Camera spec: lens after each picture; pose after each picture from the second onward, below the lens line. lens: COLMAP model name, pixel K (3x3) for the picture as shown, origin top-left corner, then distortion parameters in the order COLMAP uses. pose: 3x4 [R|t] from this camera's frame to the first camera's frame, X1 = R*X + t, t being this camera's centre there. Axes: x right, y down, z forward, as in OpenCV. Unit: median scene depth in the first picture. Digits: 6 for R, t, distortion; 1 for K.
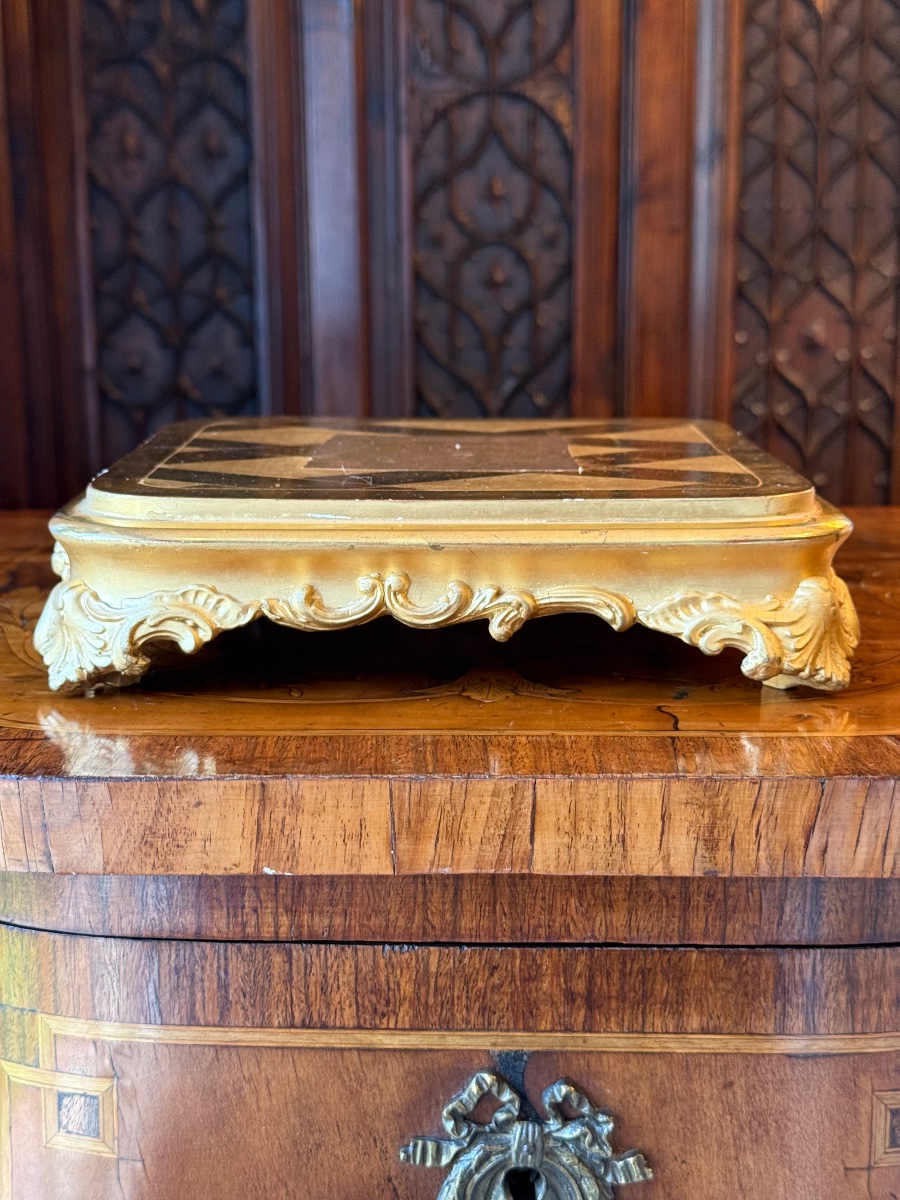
lens RADIAL K [[1747.9, 0, 450.0], [0, 1747.9, 600.0], [0, 0, 1]] dist [0.169858, -0.395108]
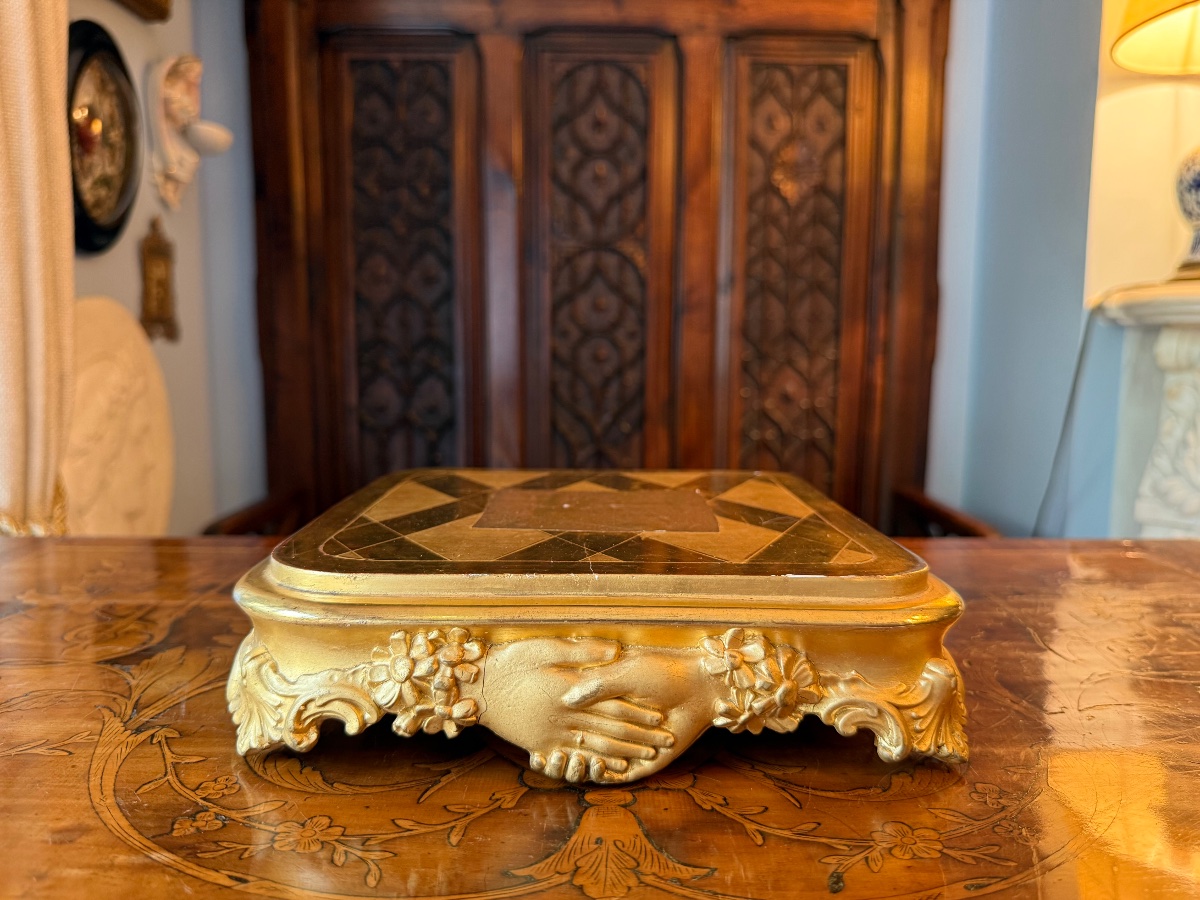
lens RADIAL K [[874.5, 0, 600.0], [0, 874.5, 450.0], [0, 0, 1]] dist [0.154508, -0.471903]
pose [[0.999389, 0.012013, 0.032834, 0.000295], [-0.009381, 0.996816, -0.079177, -0.027909], [-0.033681, 0.078820, 0.996320, 0.179902]]
